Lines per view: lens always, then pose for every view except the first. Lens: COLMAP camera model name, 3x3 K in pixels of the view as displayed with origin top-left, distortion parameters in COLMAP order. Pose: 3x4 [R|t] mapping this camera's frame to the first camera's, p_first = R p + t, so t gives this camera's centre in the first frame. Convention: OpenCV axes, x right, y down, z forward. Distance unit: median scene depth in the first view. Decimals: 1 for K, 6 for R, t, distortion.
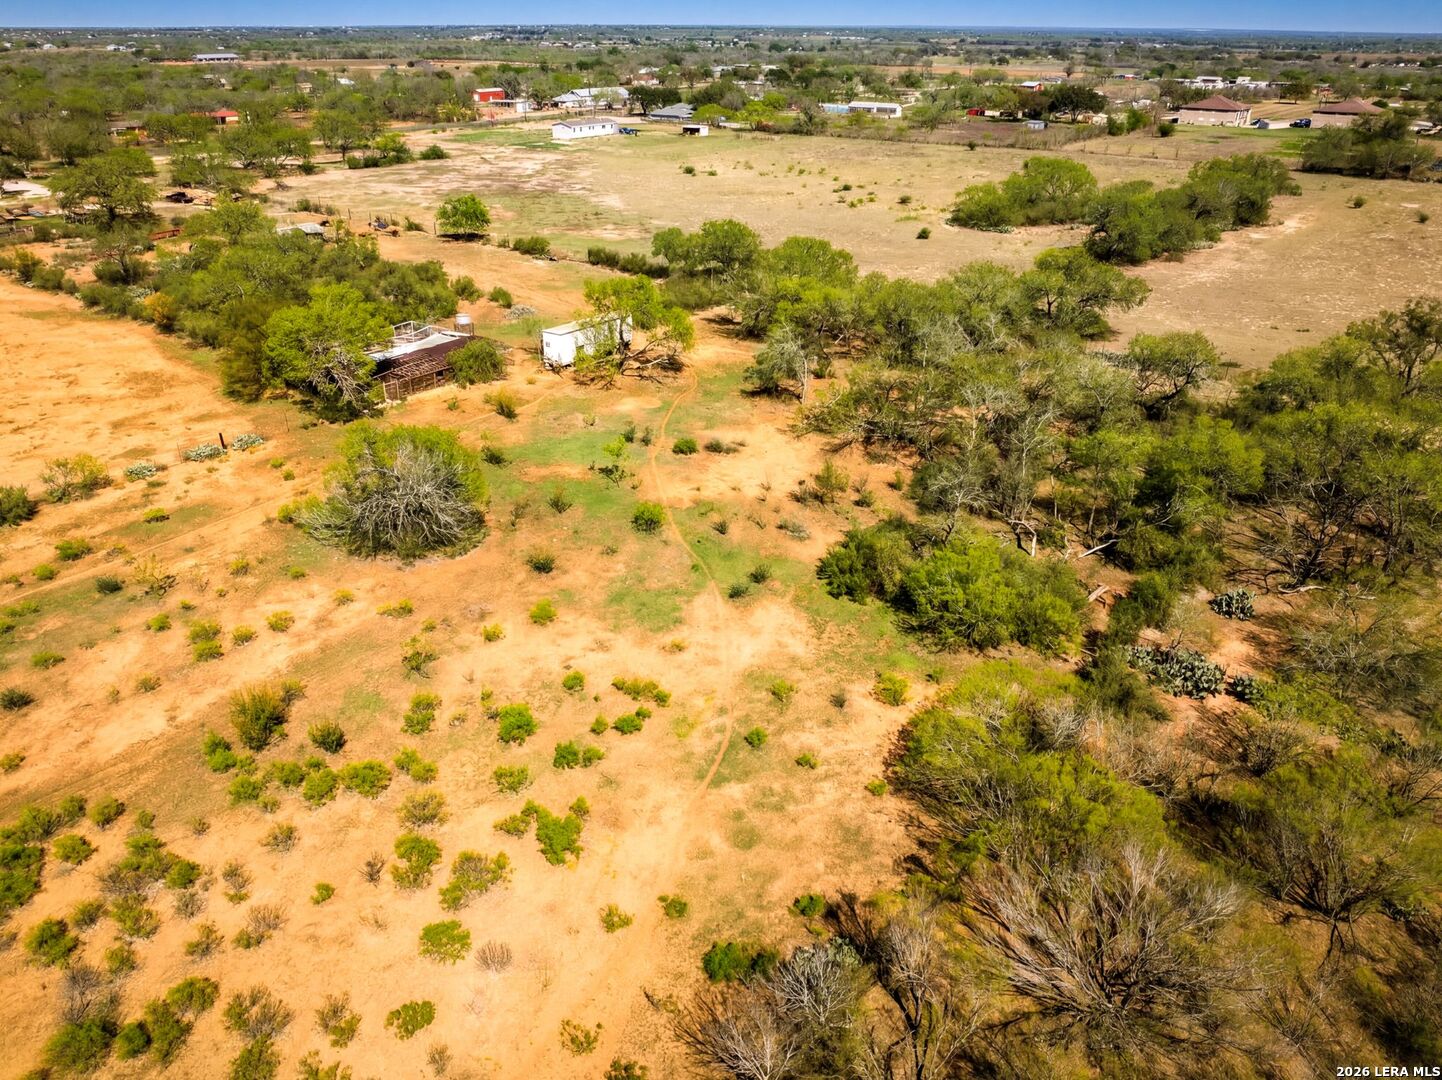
lens RADIAL K [[1098.5, 0, 721.0], [0, 1098.5, 540.0], [0, 0, 1]] dist [-0.038201, -0.007405]
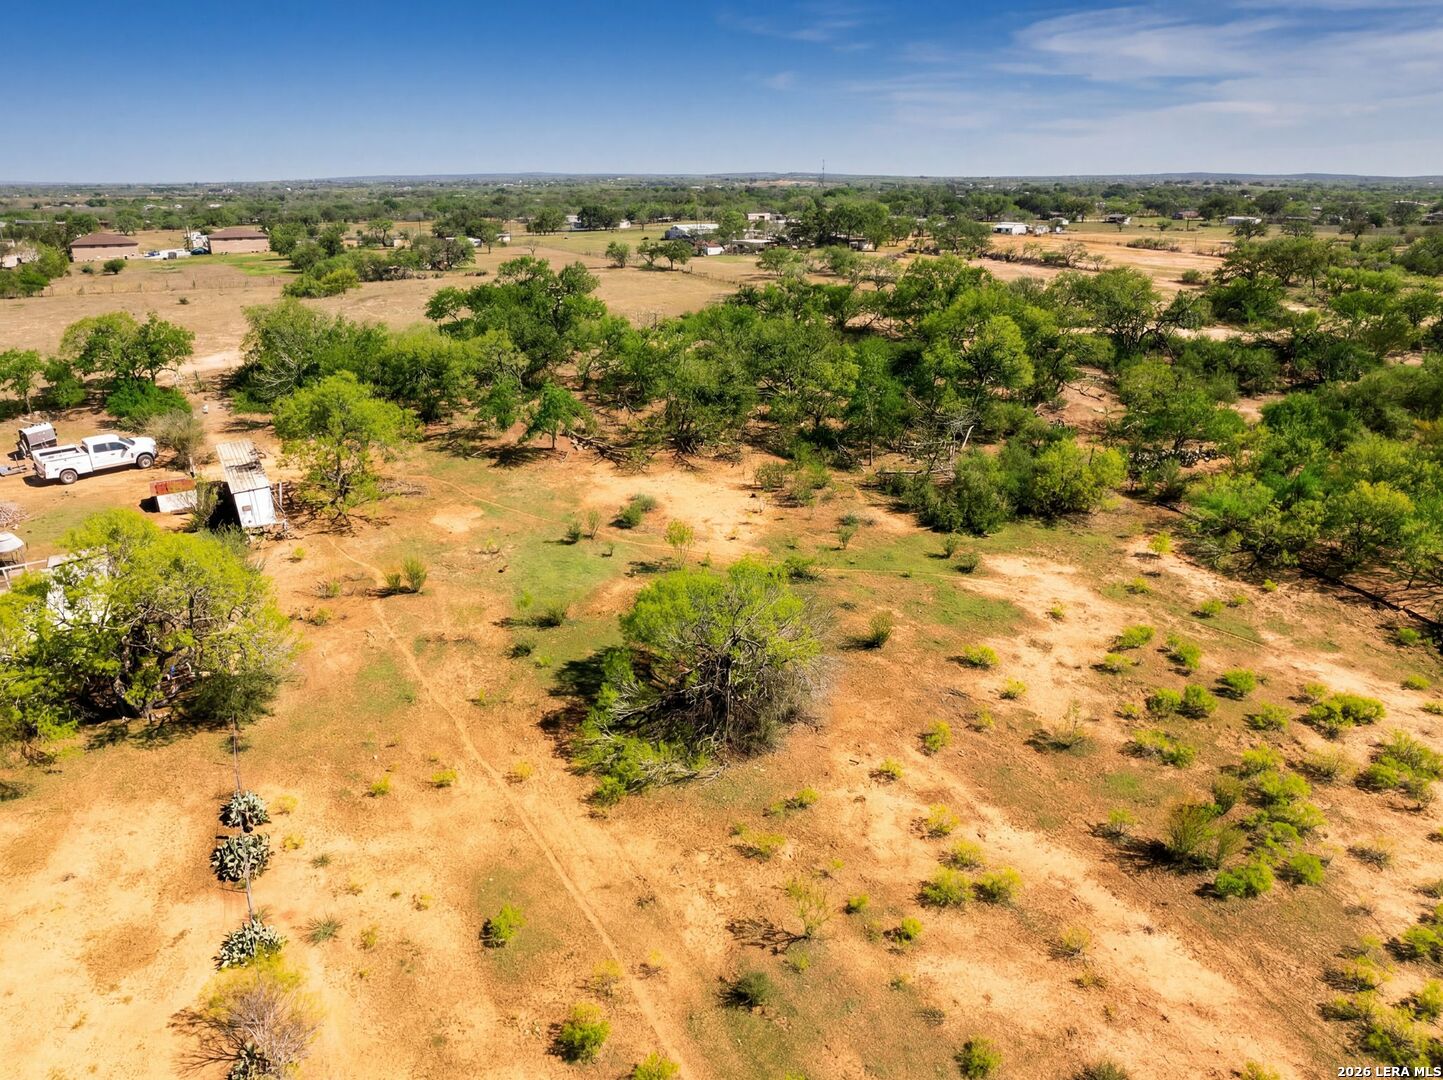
lens RADIAL K [[1099.3, 0, 721.5], [0, 1099.3, 540.0], [0, 0, 1]] dist [-0.038201, -0.007405]
pose [[0.405776, -0.388144, 0.827460, -1.074082], [0.390945, 0.892052, 0.226728, -0.350620], [-0.826140, 0.231490, 0.513716, 0.725803]]
